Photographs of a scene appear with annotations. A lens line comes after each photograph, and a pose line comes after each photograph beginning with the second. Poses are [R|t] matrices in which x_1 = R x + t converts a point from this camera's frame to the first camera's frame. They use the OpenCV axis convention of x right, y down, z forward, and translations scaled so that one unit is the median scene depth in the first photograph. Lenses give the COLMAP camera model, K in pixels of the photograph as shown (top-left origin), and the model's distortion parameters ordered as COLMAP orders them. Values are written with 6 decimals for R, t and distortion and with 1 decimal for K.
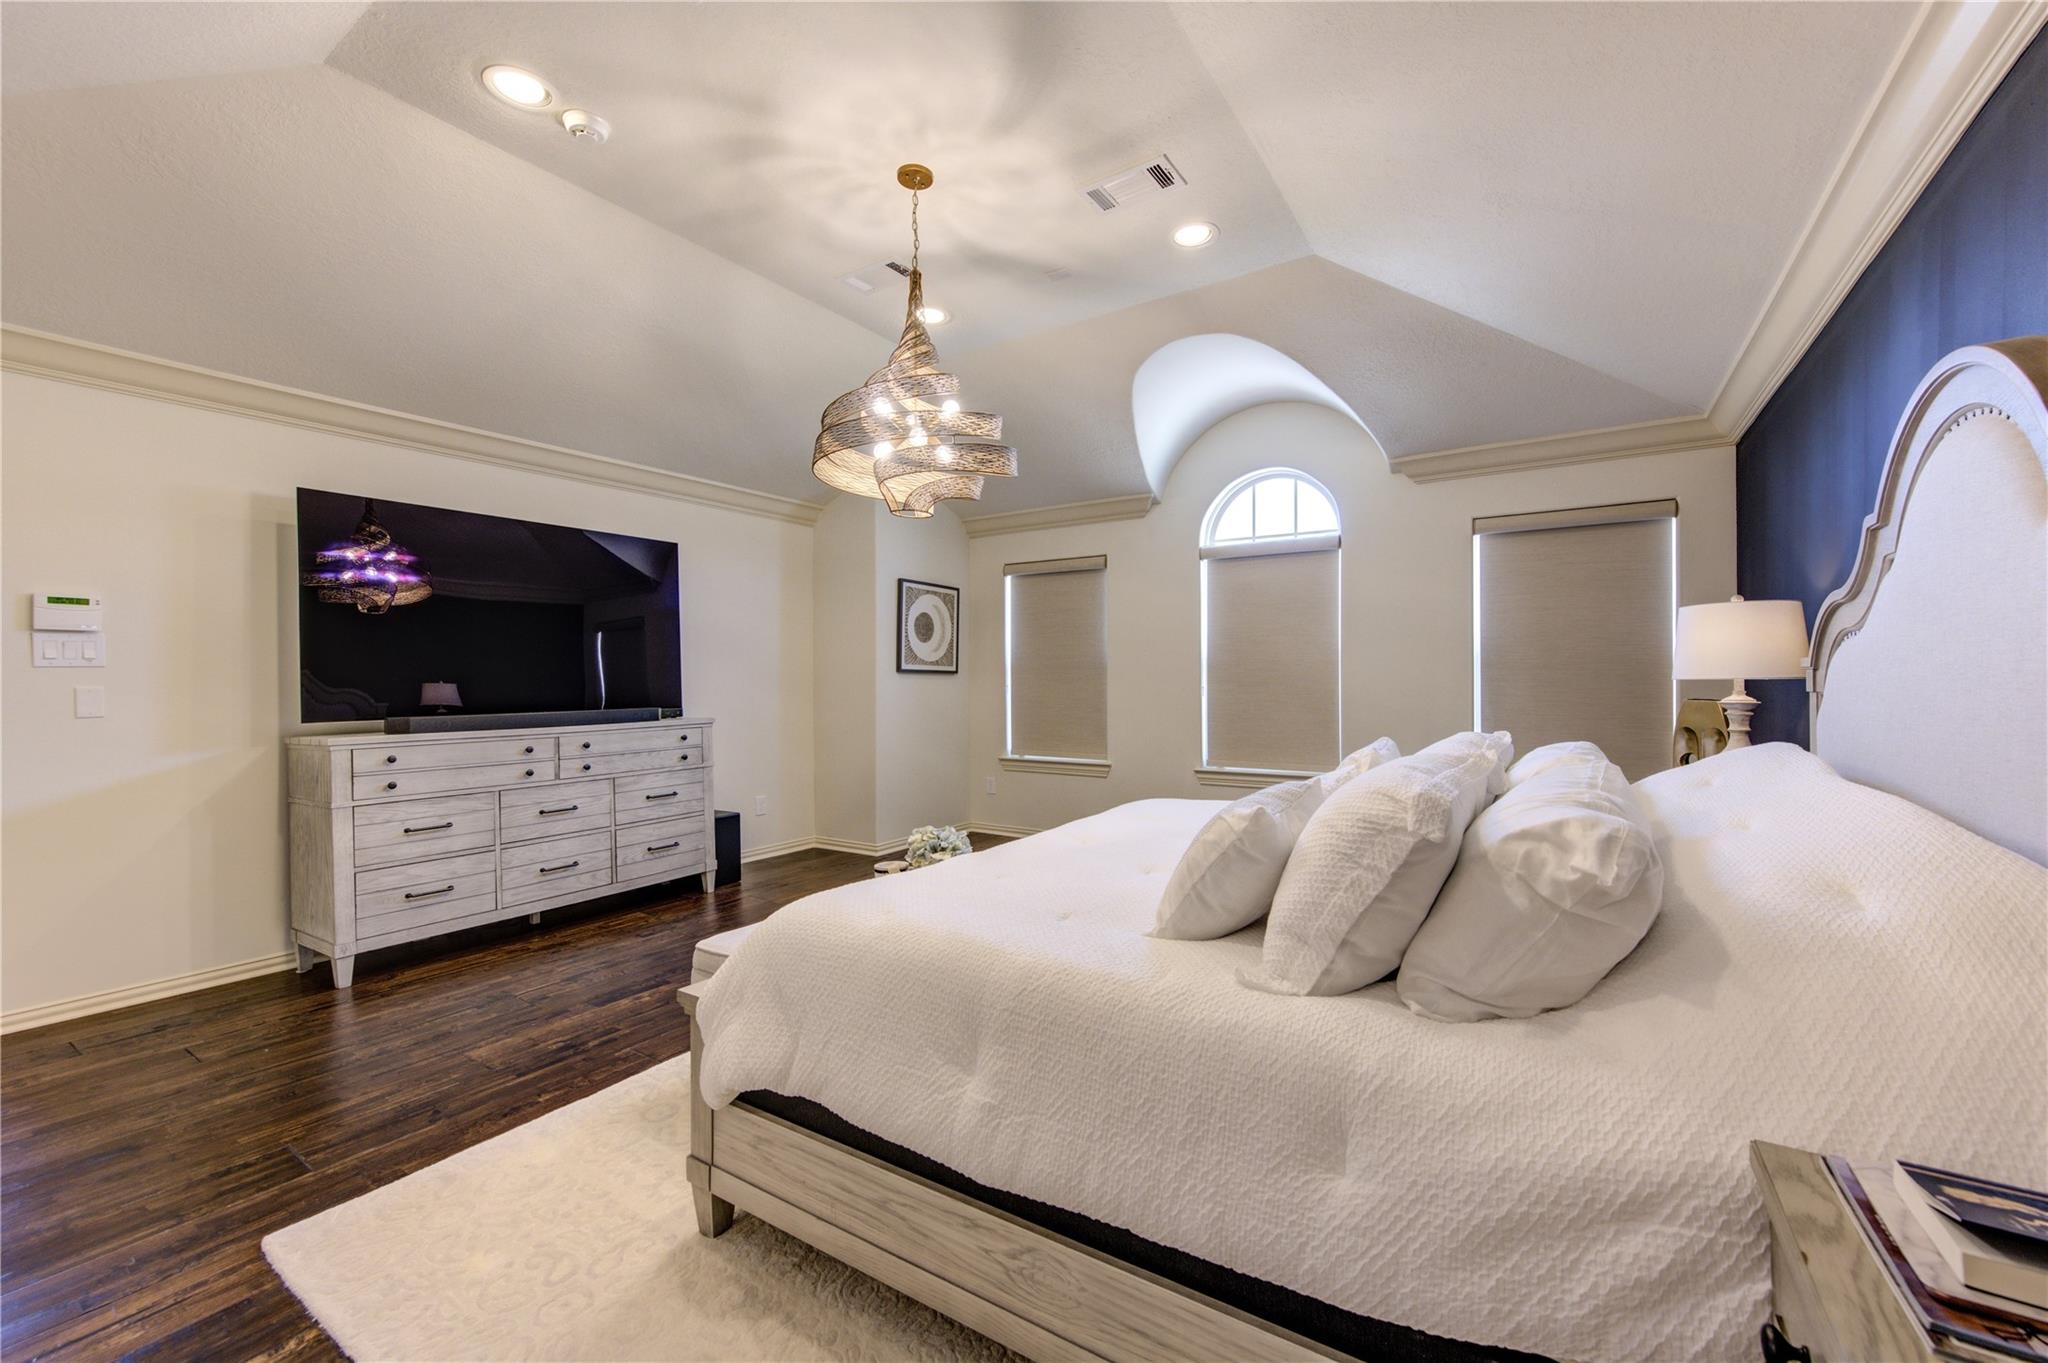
lens RADIAL K [[813.4, 0, 1066.3], [0, 813.4, 681.2], [0, 0, 1]] dist [0.000532, -0.000098]
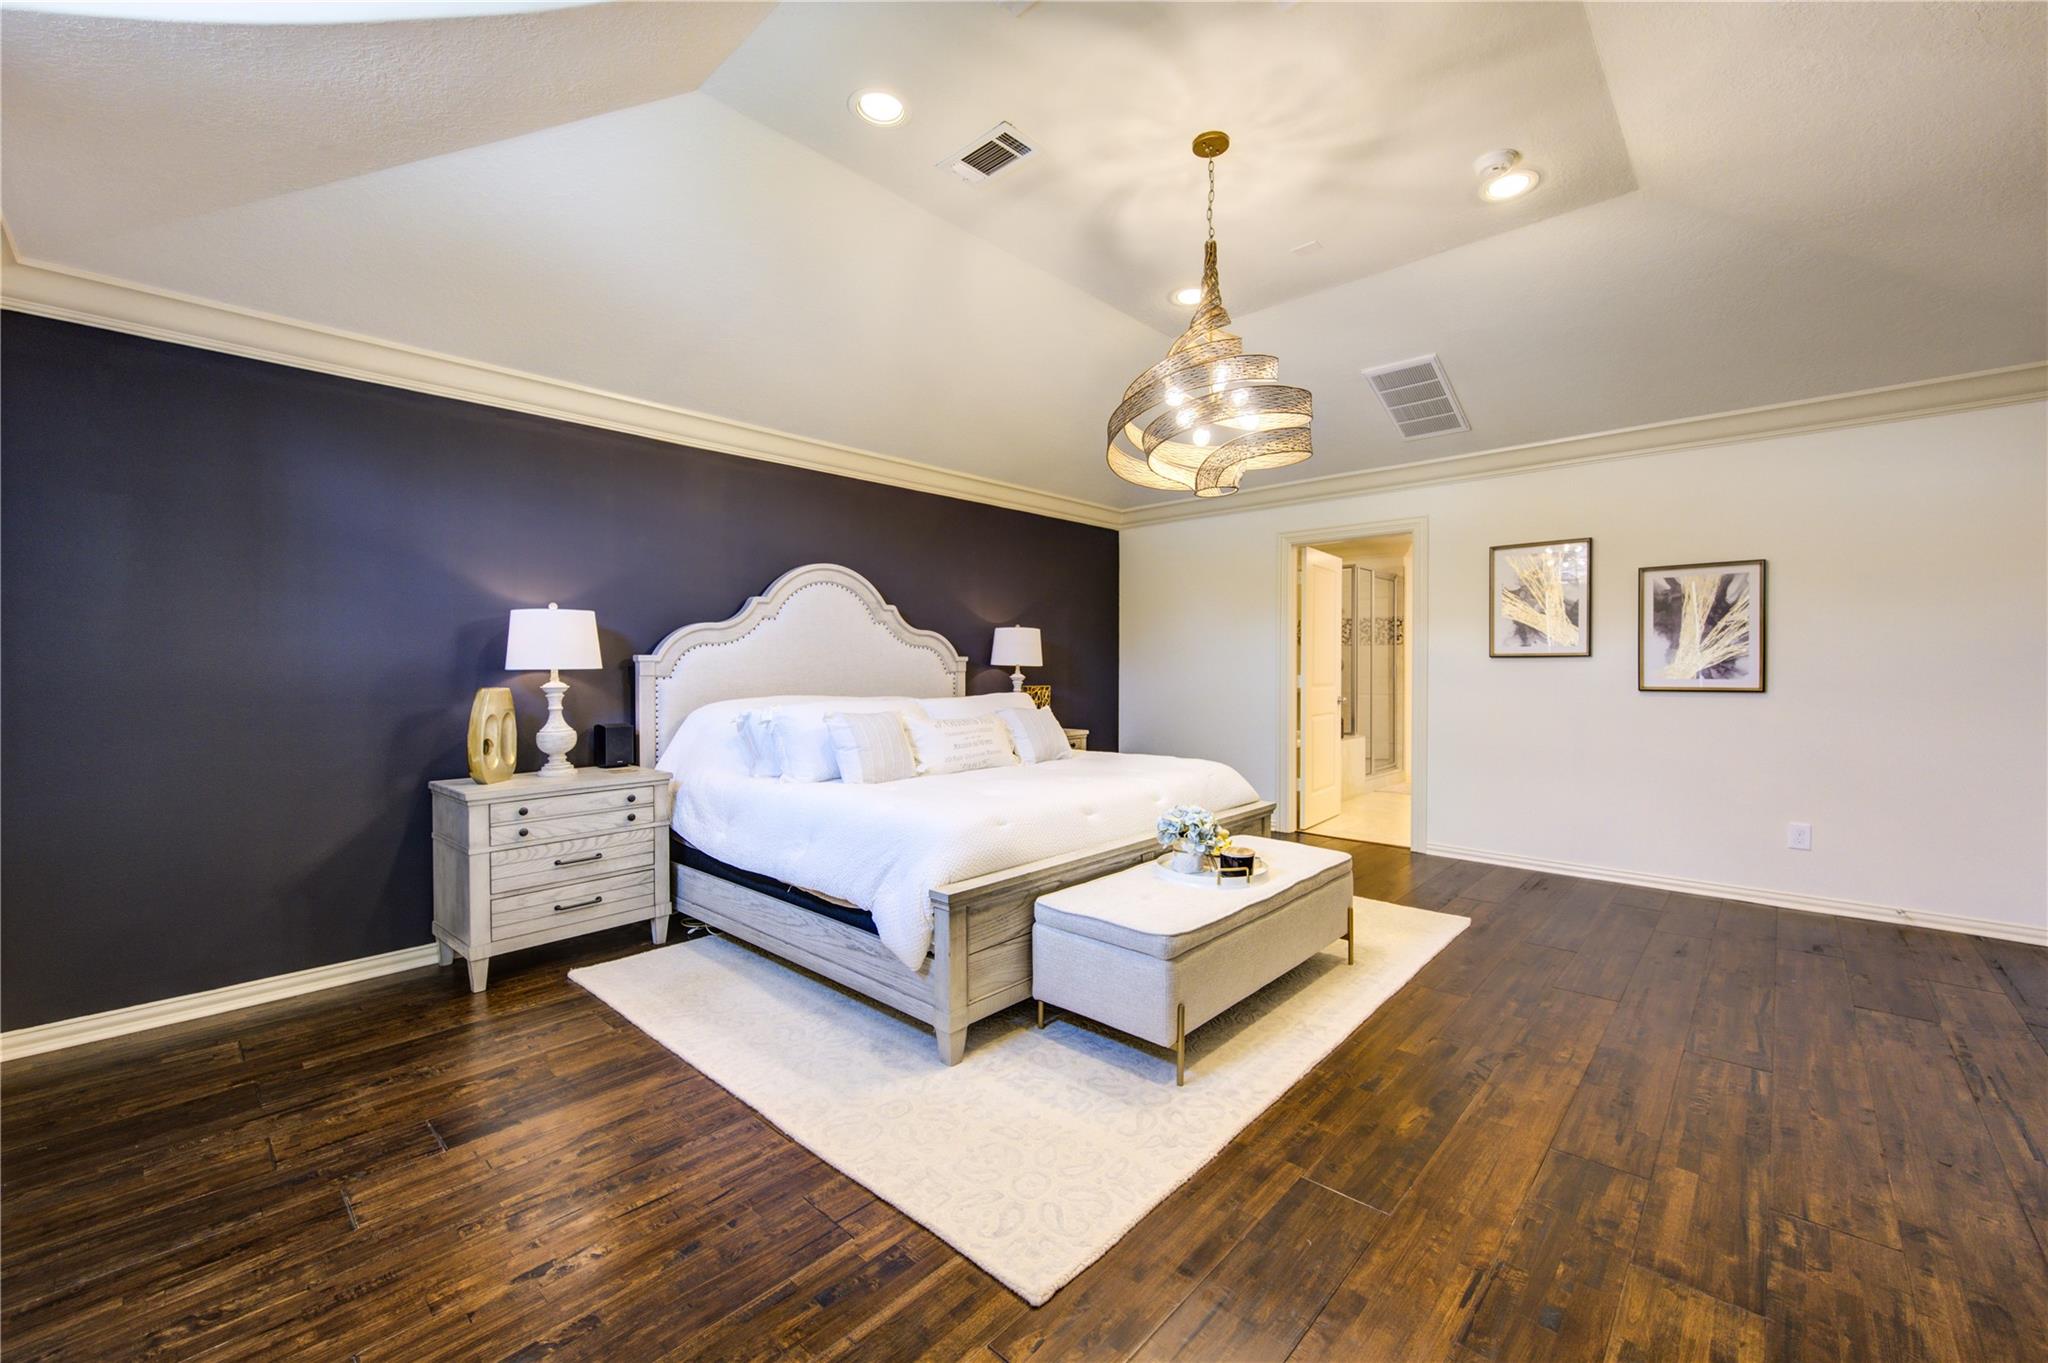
lens RADIAL K [[802.2, 0, 1033.9], [0, 802.2, 679.2], [0, 0, 1]] dist [0.001392, -0.000021]
pose [[-0.977314, 0.003485, 0.211765, -0.188132], [0.008602, 0.999693, 0.023248, -0.009069], [-0.211619, 0.024542, -0.977044, 2.089932]]
